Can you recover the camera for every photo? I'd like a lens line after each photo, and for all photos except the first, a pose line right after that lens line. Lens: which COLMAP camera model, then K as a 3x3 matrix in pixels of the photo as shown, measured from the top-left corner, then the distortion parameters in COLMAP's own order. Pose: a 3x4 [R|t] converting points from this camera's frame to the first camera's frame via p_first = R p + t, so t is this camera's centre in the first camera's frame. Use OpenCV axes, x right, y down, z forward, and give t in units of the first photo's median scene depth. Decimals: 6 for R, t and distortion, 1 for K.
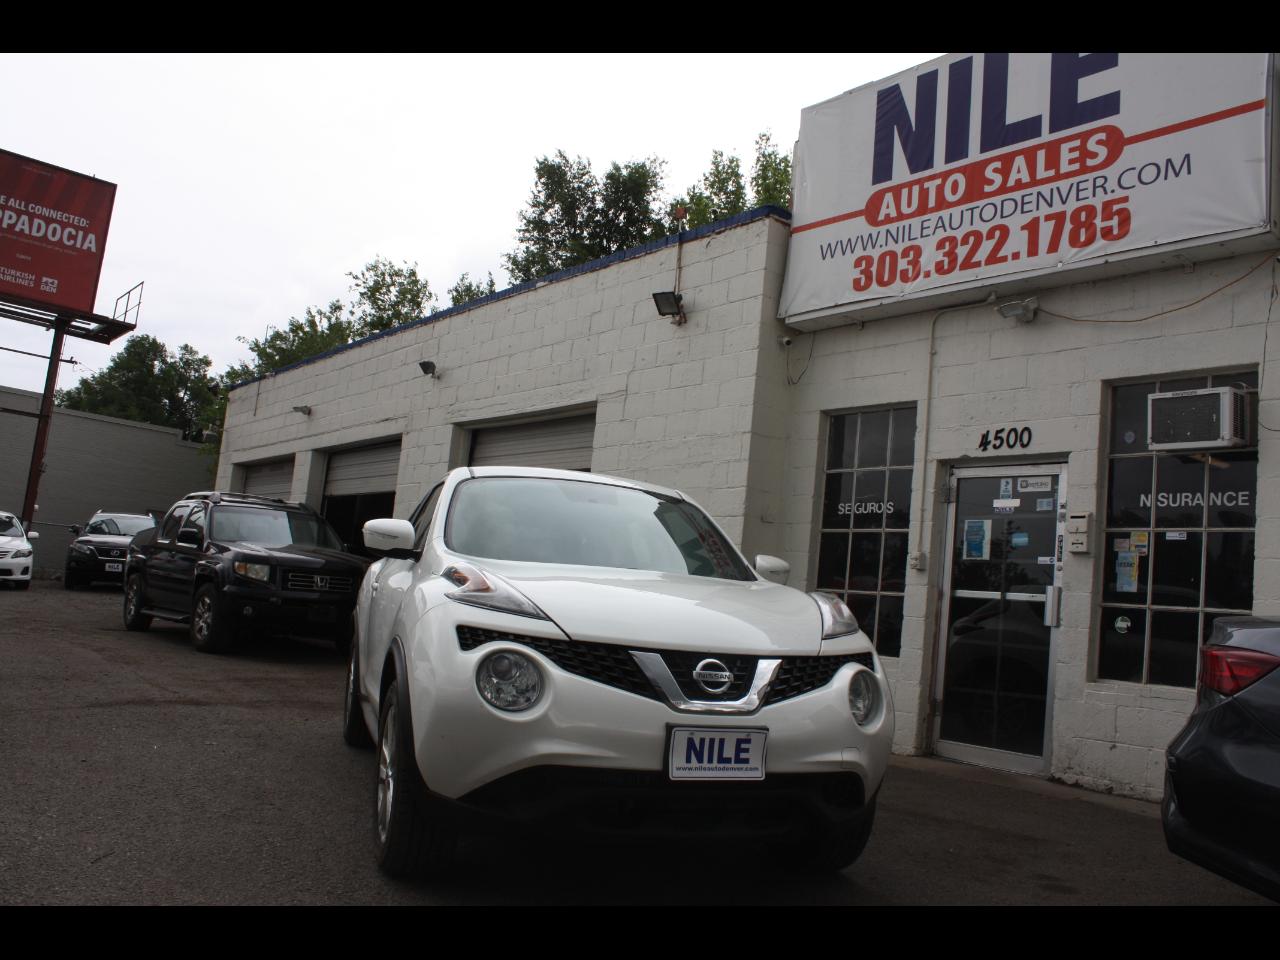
lens RADIAL K [[1065.4, 0, 639.4], [0, 1065.4, 482.2], [0, 0, 1]] dist [-0.176602, 0.163402]
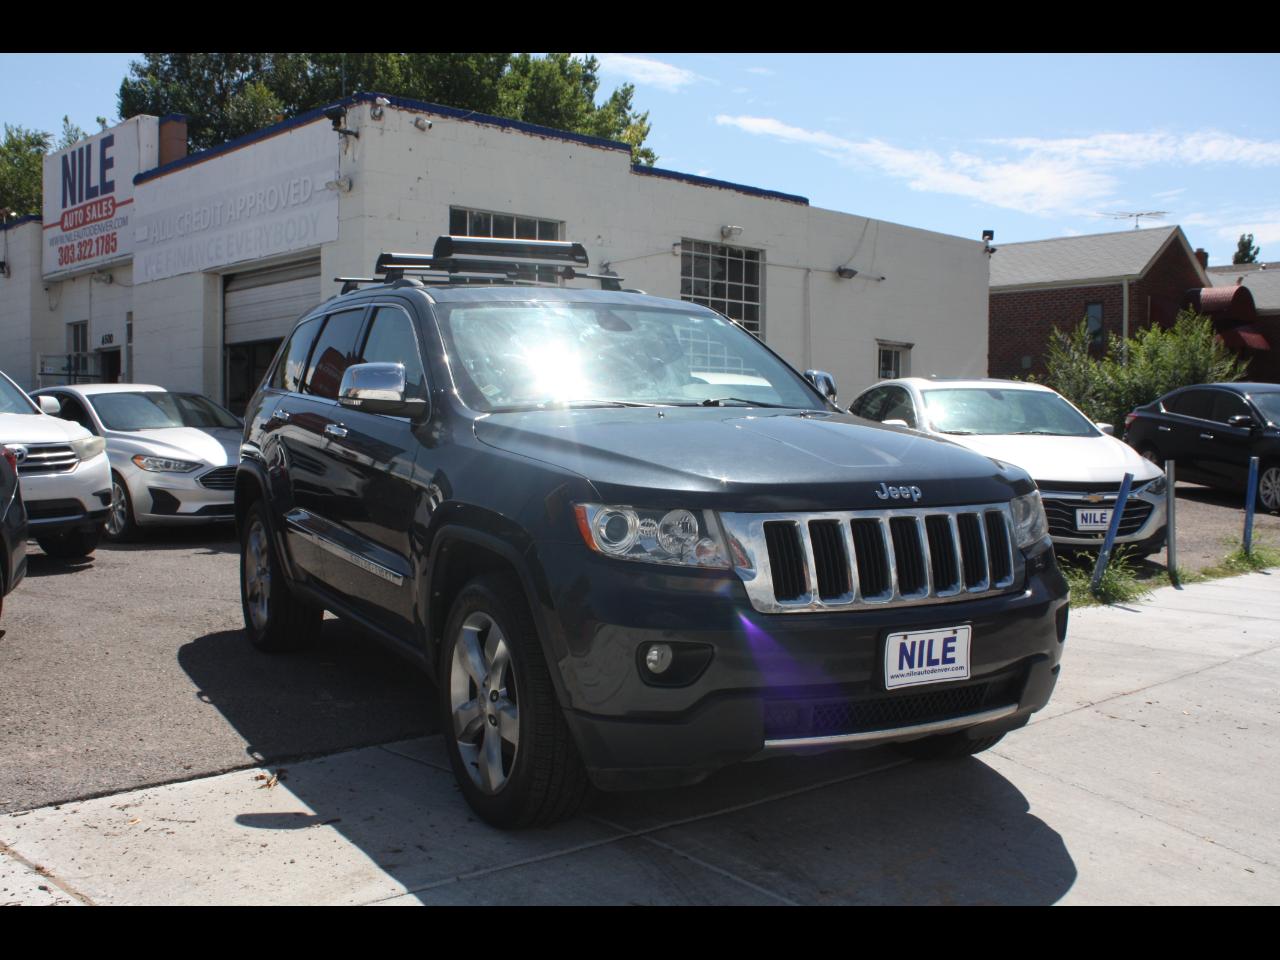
lens RADIAL K [[1329.1, 0, 644.5], [0, 1329.1, 477.5], [0, 0, 1]] dist [-0.119424, 0.138018]
pose [[0.992838, -0.097715, 0.068737, 1.214446], [0.085630, 0.983246, 0.160917, -0.098335], [-0.083310, -0.153878, 0.984571, -1.750982]]
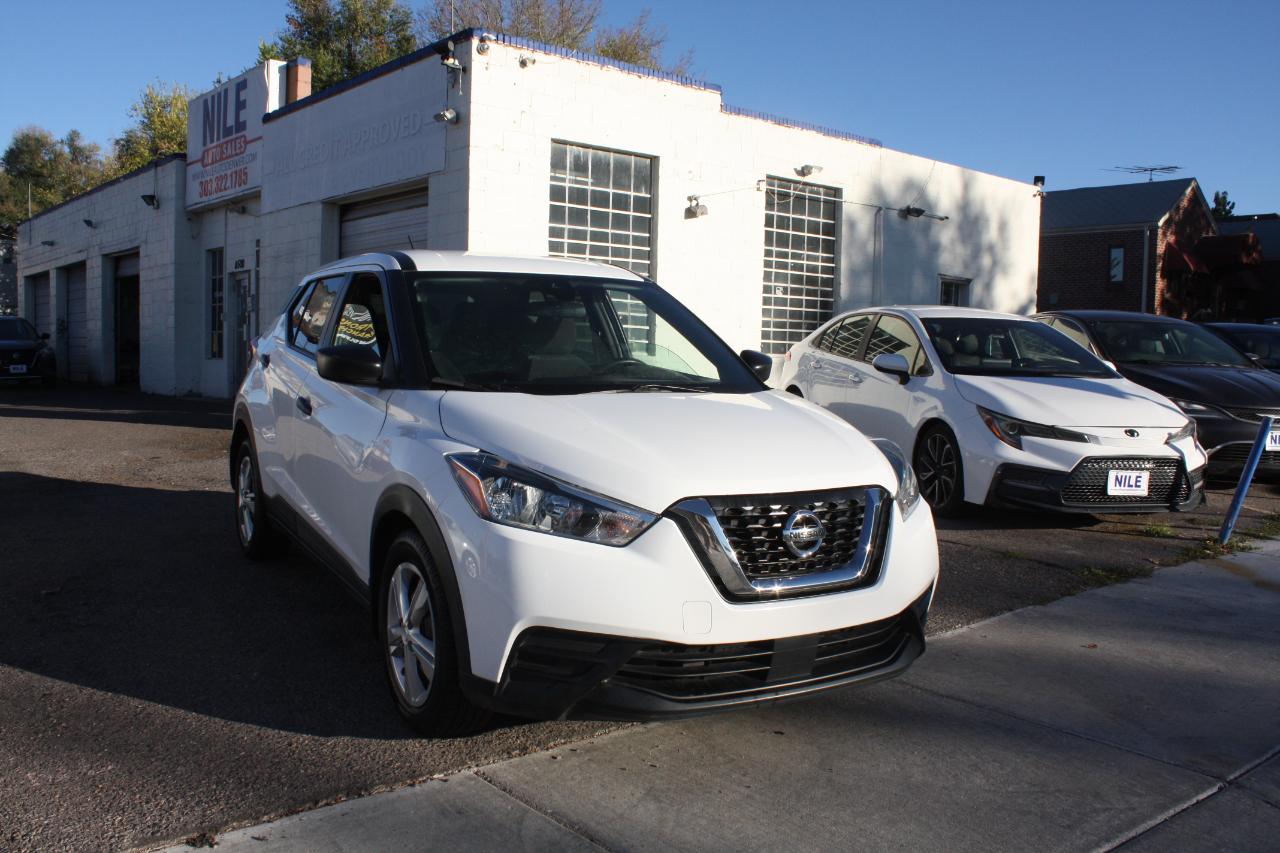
lens RADIAL K [[1104.7, 0, 636.9], [0, 1104.7, 422.0], [0, 0, 1]] dist [-0.158807, 0.160154]
pose [[0.996867, -0.078473, 0.009924, 1.183760], [0.075241, 0.979461, 0.187072, -0.080956], [-0.024400, -0.185739, 0.982296, -1.494985]]
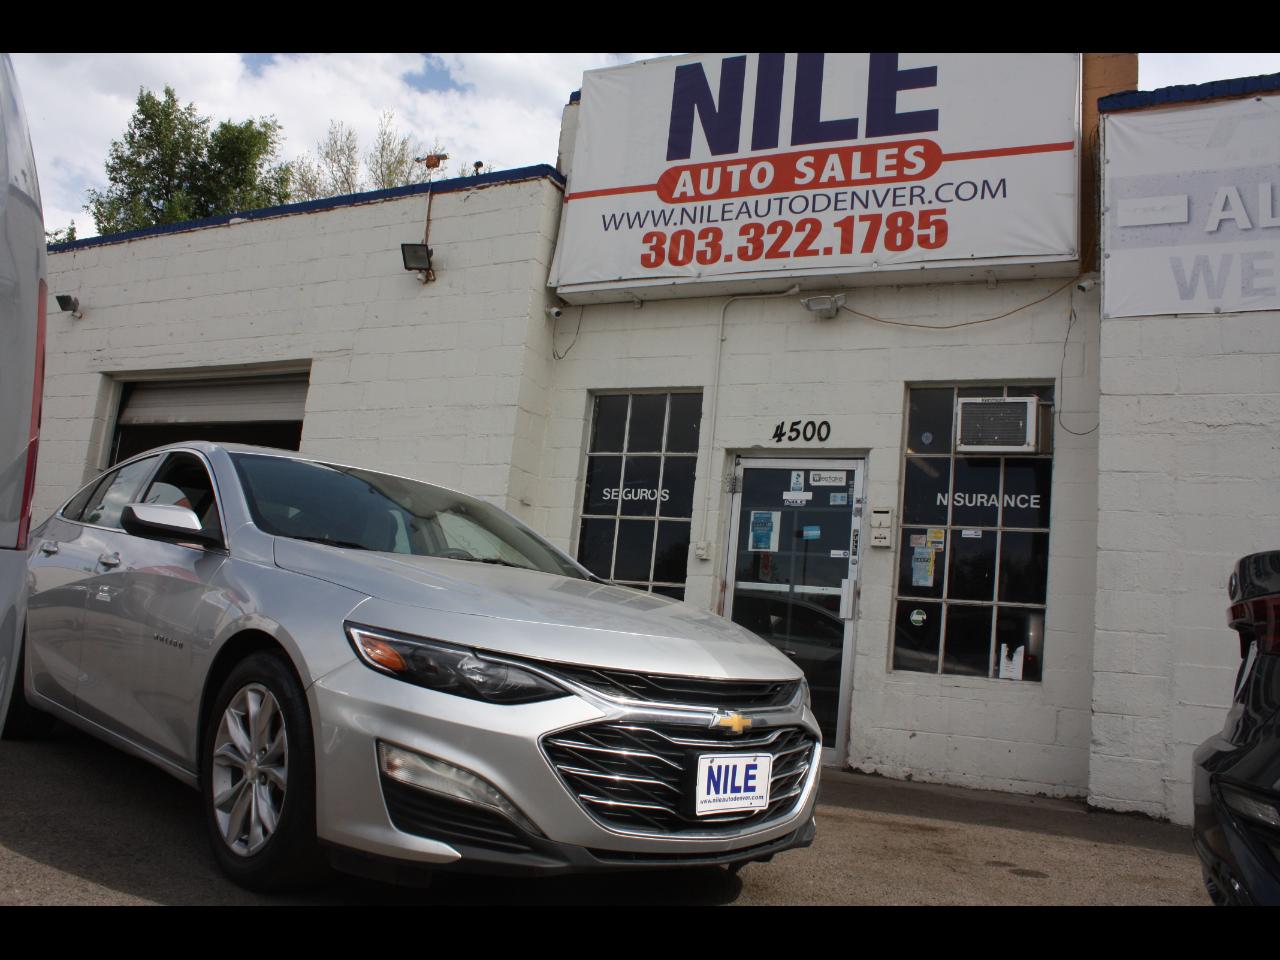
lens RADIAL K [[1057.8, 0, 639.3], [0, 1057.8, 479.8], [0, 0, 1]] dist [-0.168276, 0.143201]
pose [[0.906167, 0.058611, 0.418840, -0.206743], [-0.058513, 0.998201, -0.013092, 0.026501], [-0.418854, -0.012644, 0.907966, 0.147195]]
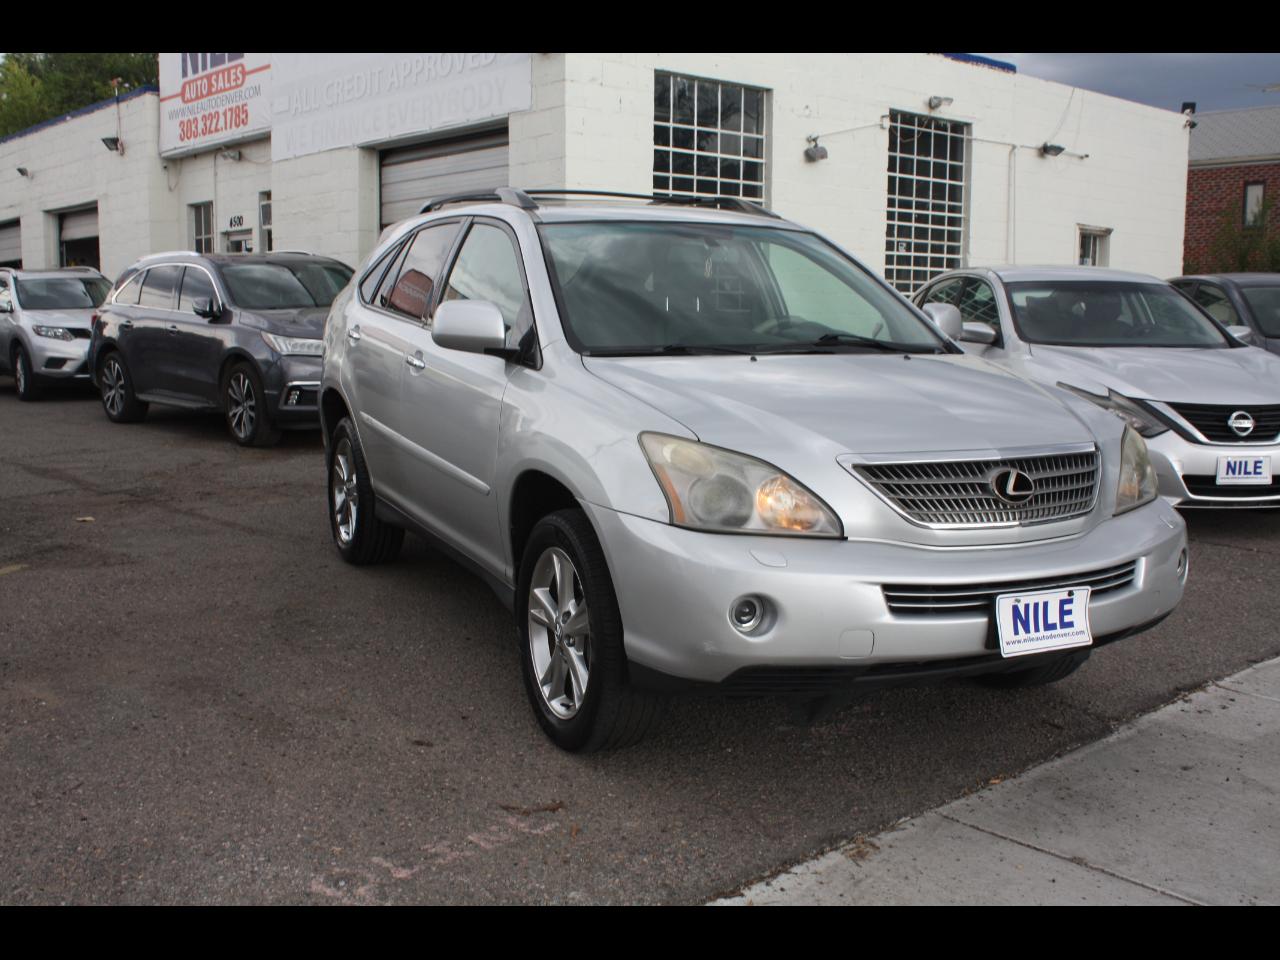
lens RADIAL K [[1329.1, 0, 644.5], [0, 1329.1, 477.5], [0, 0, 1]] dist [-0.119424, 0.138018]
pose [[0.995200, -0.095917, 0.019409, 1.008596], [0.088273, 0.965478, 0.245072, -0.112282], [-0.042246, -0.242183, 0.969311, -1.531574]]
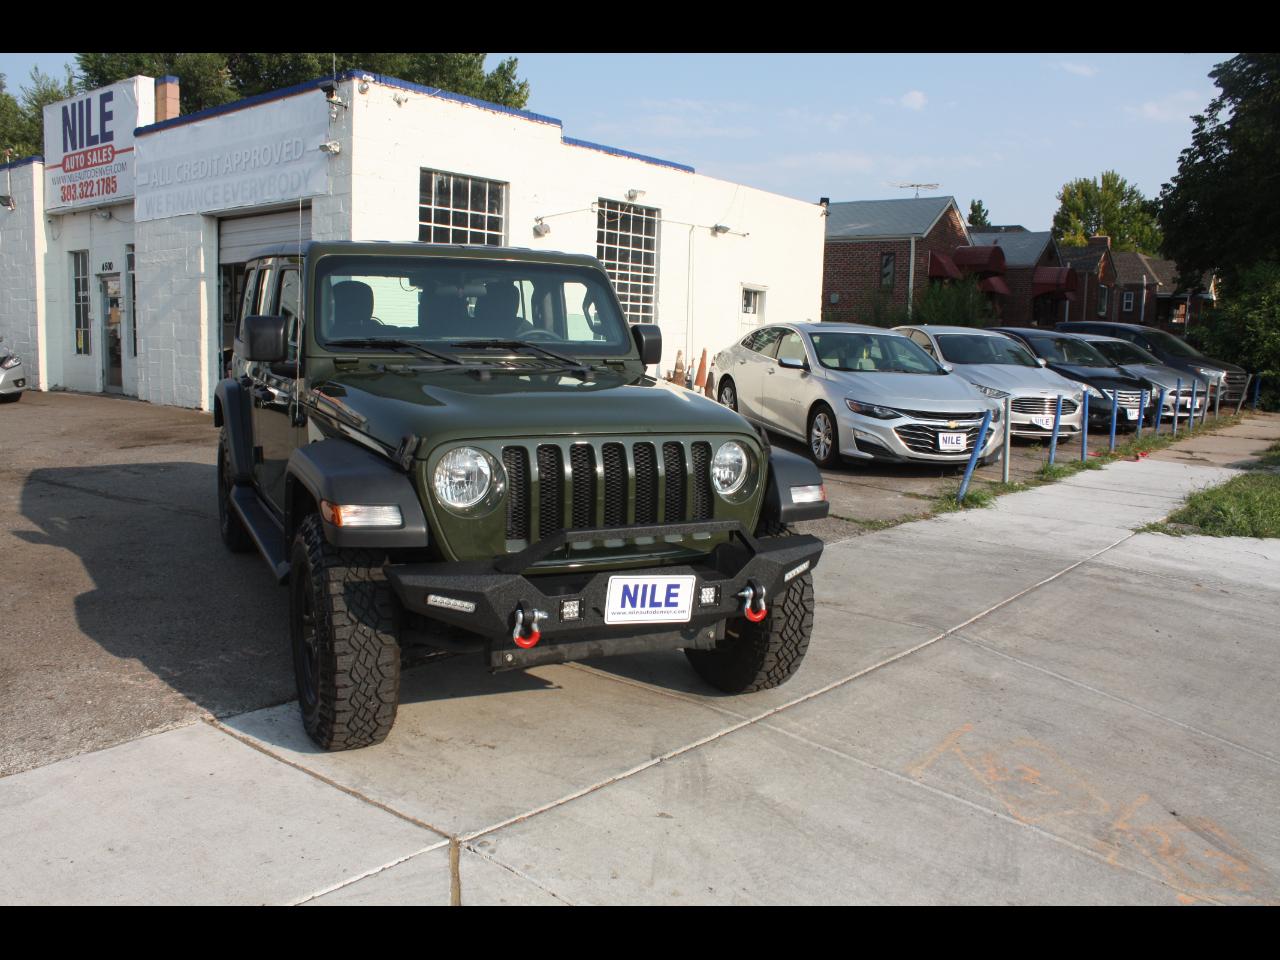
lens RADIAL K [[1057.8, 0, 639.3], [0, 1057.8, 479.8], [0, 0, 1]] dist [-0.168276, 0.143201]
pose [[0.977192, -0.097007, 0.188905, 1.083042], [0.044194, 0.962986, 0.265904, -0.140487], [-0.207708, -0.251490, 0.945309, -1.720741]]
